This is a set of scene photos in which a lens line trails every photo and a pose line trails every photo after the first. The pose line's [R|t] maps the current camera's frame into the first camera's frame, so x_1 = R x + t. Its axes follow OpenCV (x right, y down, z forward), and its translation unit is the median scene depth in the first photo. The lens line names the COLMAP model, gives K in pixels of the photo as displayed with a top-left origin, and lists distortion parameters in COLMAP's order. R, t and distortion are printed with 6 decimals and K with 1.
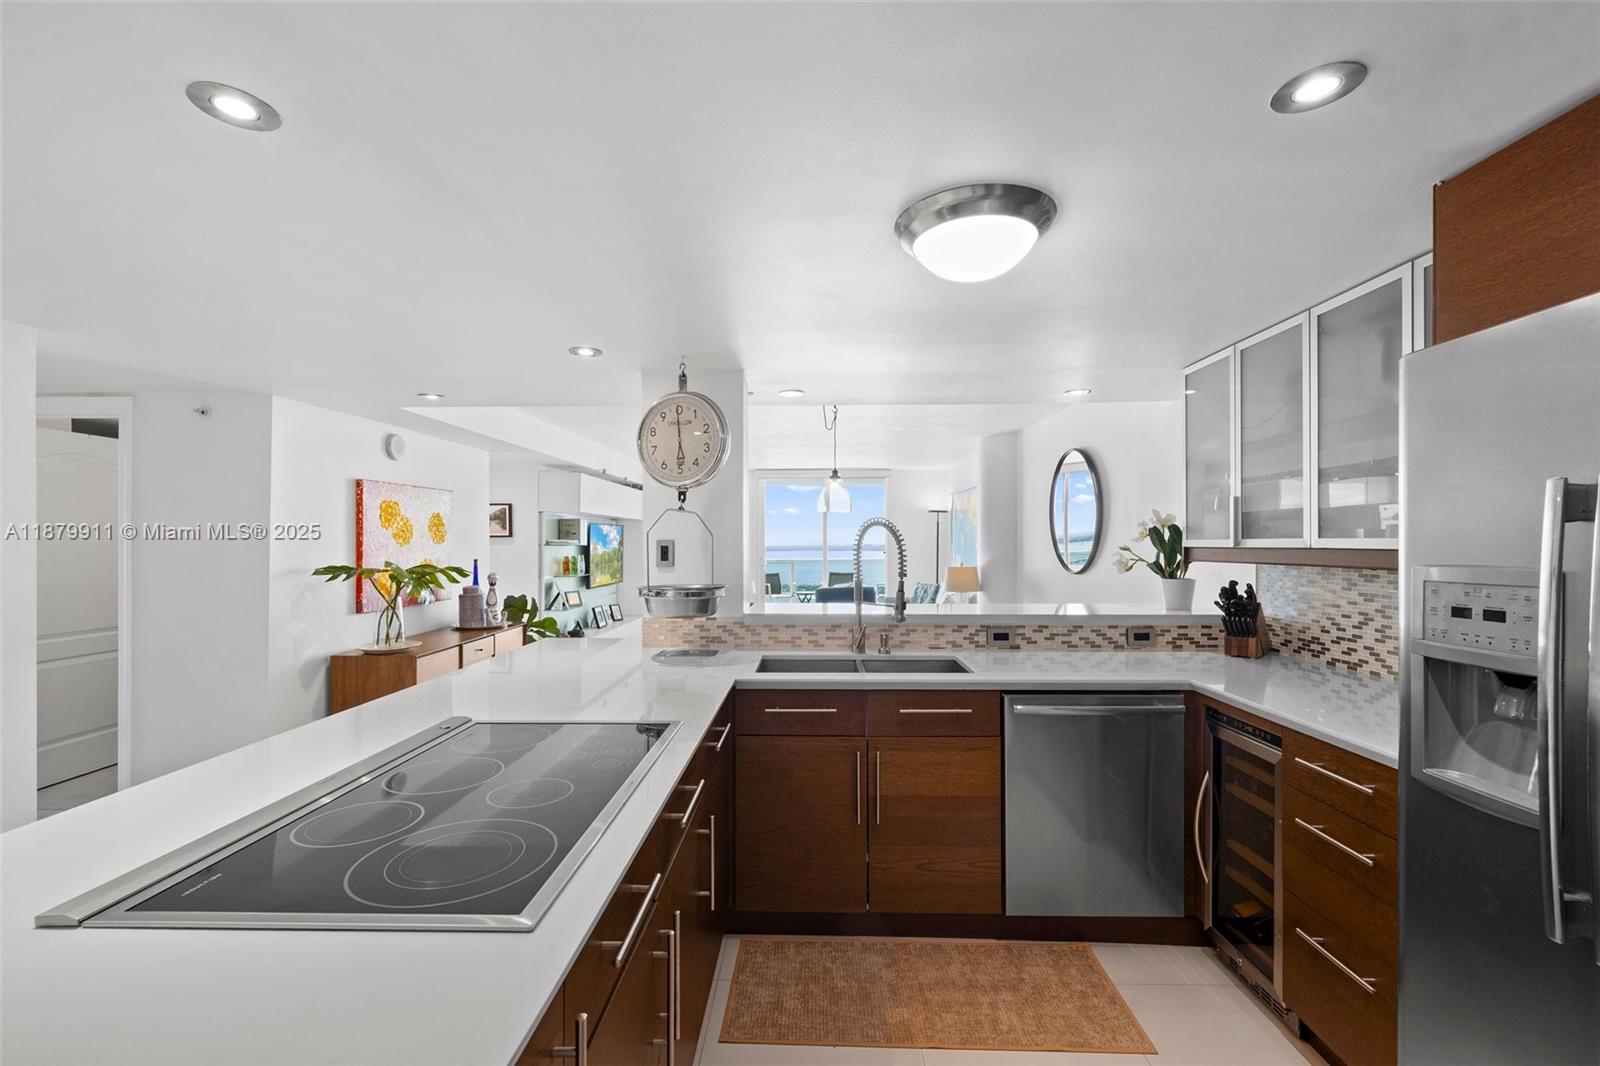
lens RADIAL K [[677.9, 0, 800.9], [0, 677.9, 542.4], [0, 0, 1]] dist [0.001460, 0.000095]
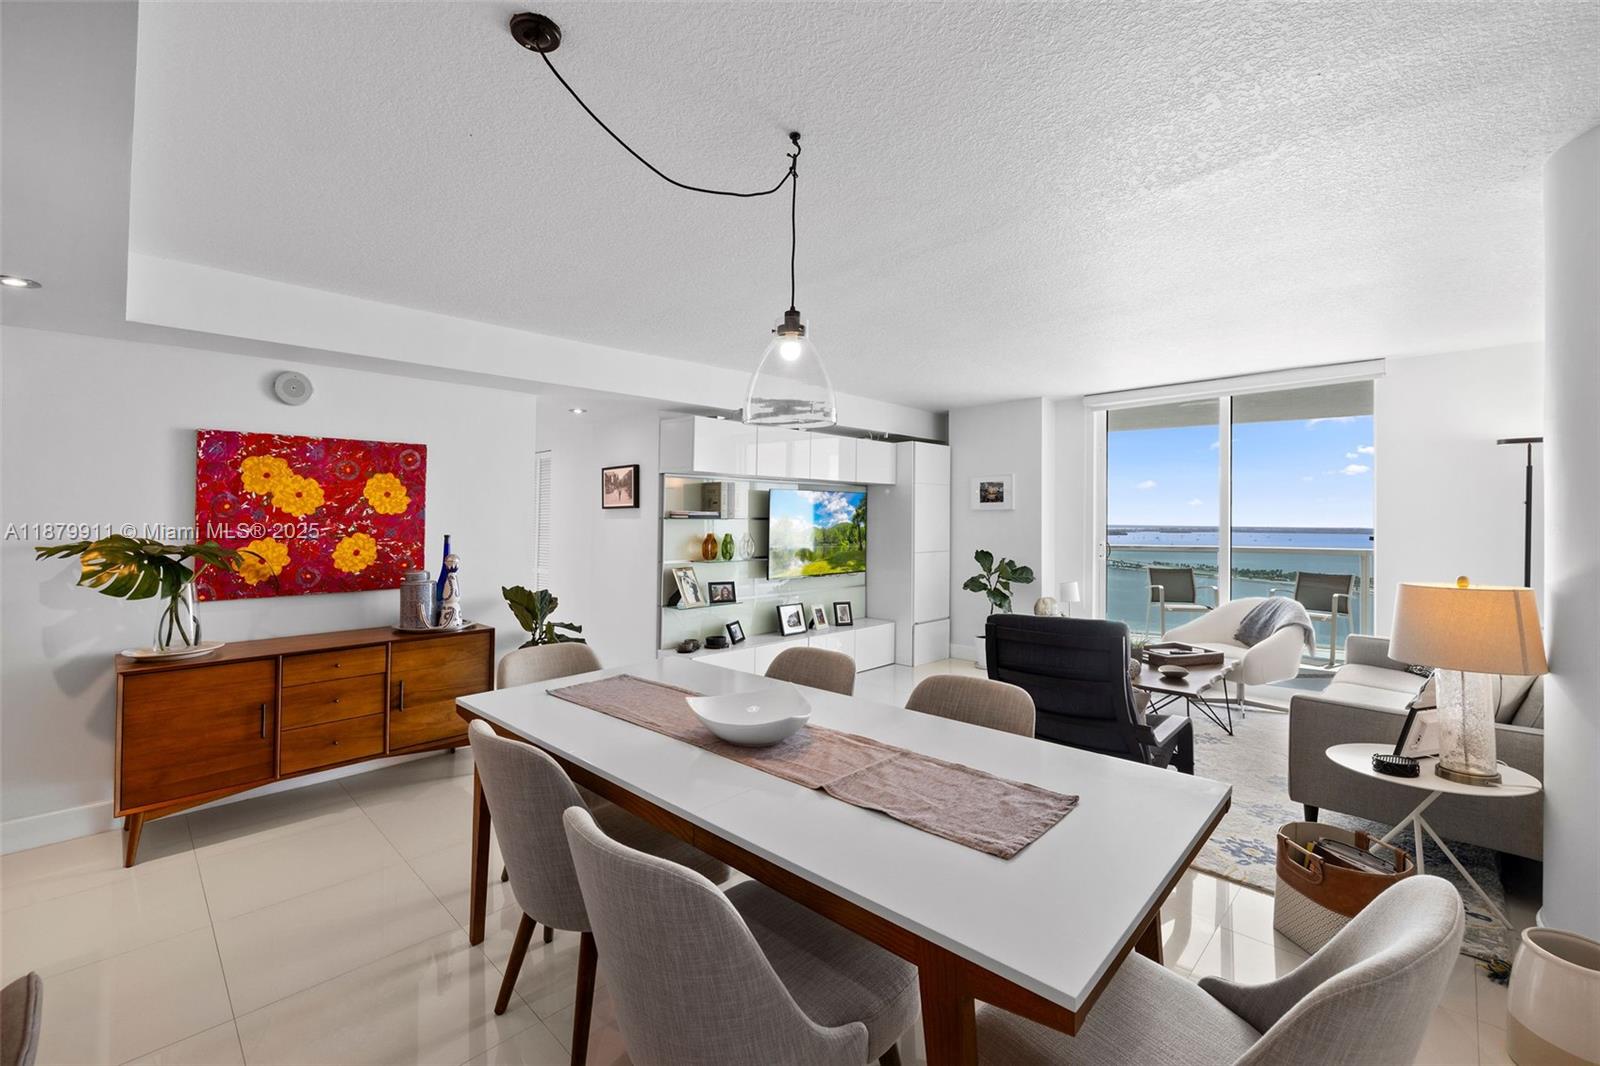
lens RADIAL K [[684.2, 0, 778.8], [0, 684.2, 514.0], [0, 0, 1]] dist [-0.002754, -0.000192]
pose [[0.724305, -0.003961, -0.689468, 0.560726], [-0.003169, 0.999954, -0.009073, 0.014230], [0.689472, 0.008757, 0.724259, 1.349327]]
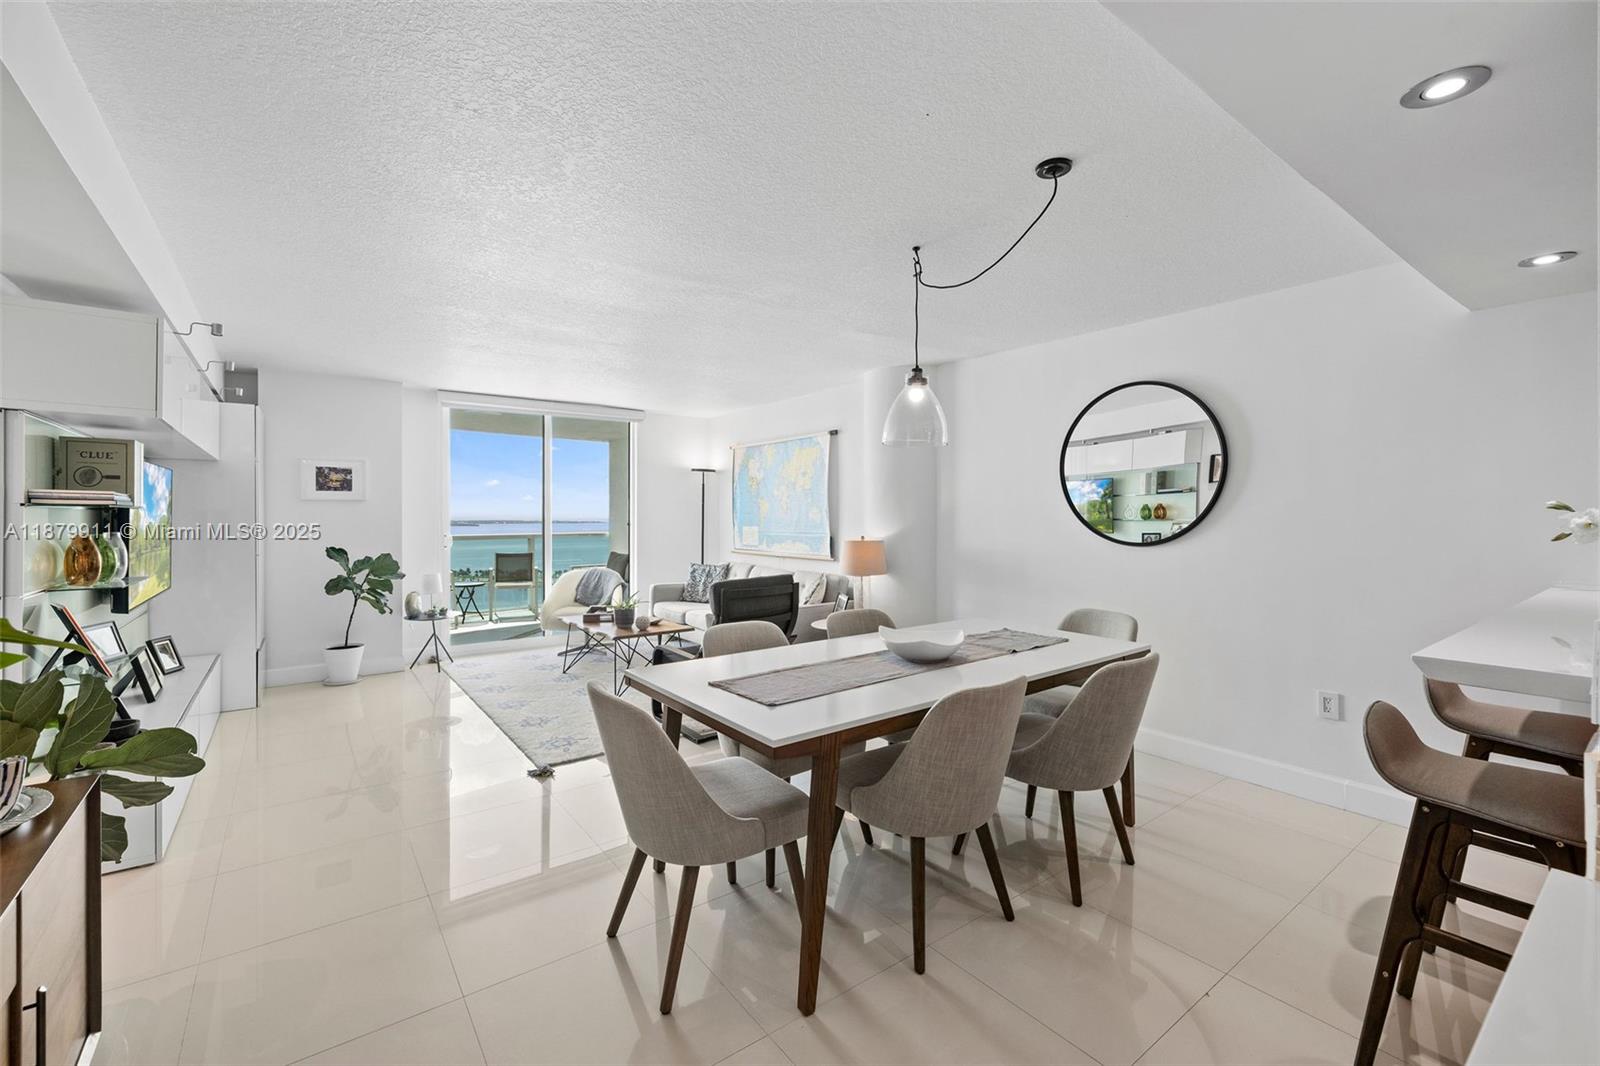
lens RADIAL K [[673.4, 0, 793.6], [0, 673.4, 517.9], [0, 0, 1]] dist [0.002203, 0.000150]
pose [[0.792854, -0.001469, 0.609410, -0.669592], [0.000015, 0.999997, 0.002391, 0.024863], [-0.609411, -0.001886, 0.792852, 1.170264]]
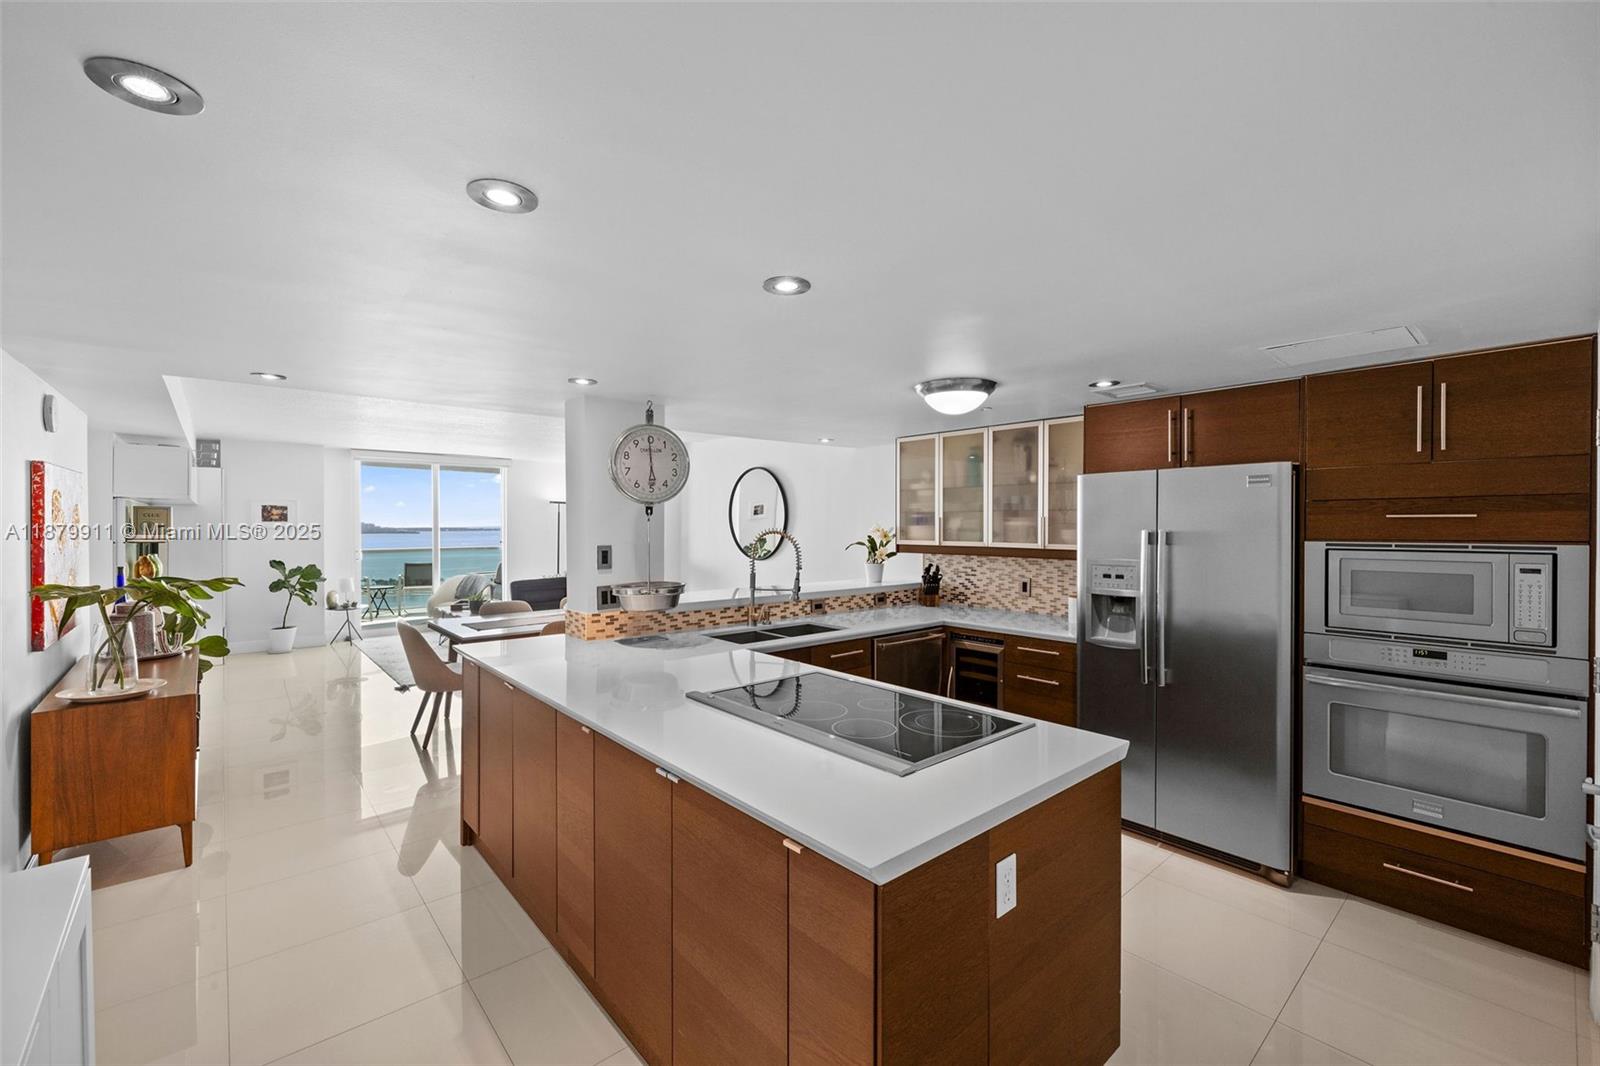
lens RADIAL K [[667.0, 0, 794.4], [0, 667.0, 532.4], [0, 0, 1]] dist [-0.000483, -0.000026]
pose [[0.744795, -0.005536, 0.667270, -0.782323], [-0.003226, 0.999924, 0.011896, -0.044471], [-0.667285, -0.011013, 0.744721, -0.061263]]
